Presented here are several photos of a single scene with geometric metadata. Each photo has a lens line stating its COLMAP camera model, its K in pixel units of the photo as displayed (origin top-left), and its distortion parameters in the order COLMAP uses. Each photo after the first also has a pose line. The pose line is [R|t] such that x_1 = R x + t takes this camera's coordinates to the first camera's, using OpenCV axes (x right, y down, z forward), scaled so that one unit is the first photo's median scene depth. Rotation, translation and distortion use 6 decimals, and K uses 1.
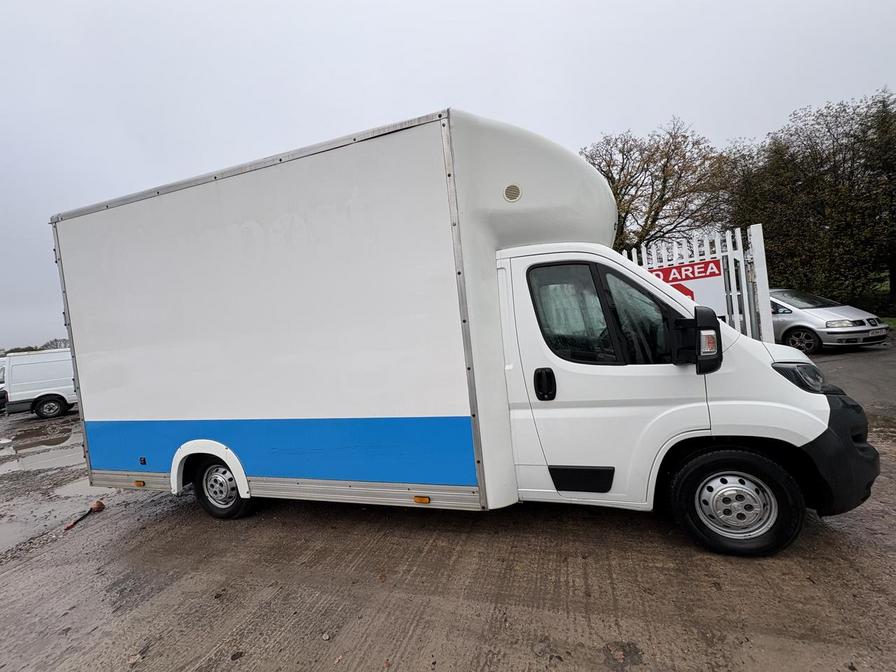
lens RADIAL K [[356.4, 0, 448.0], [0, 356.4, 336.0], [0, 0, 1]] dist [-0.001171, -0.000026]
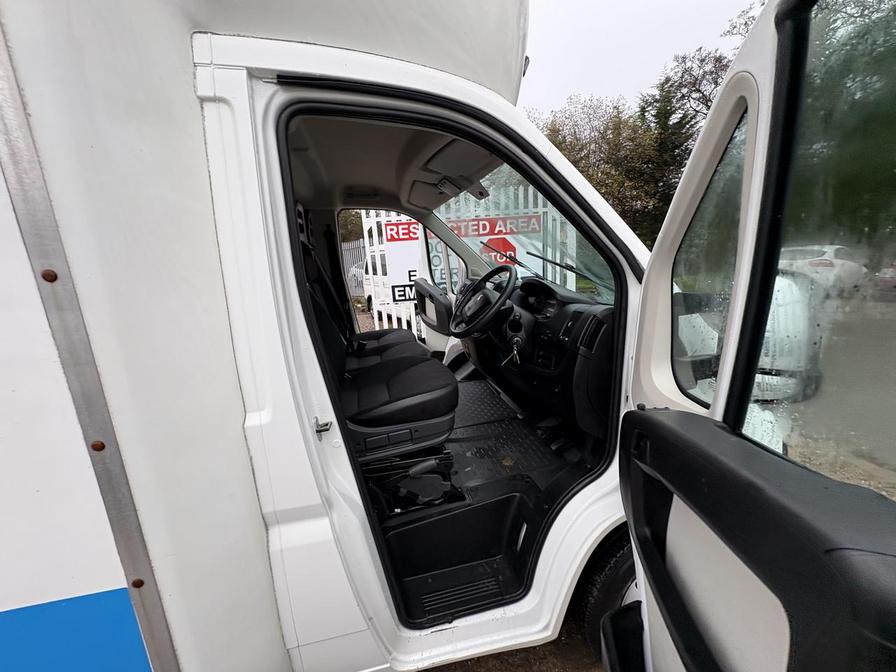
lens RADIAL K [[356.4, 0, 448.0], [0, 356.4, 336.0], [0, 0, 1]] dist [-0.001171, -0.000026]
pose [[0.865778, -0.044655, 0.498432, 0.071241], [-0.024522, 0.991029, 0.131381, -0.016942], [-0.499827, -0.125969, 0.856916, 0.276988]]
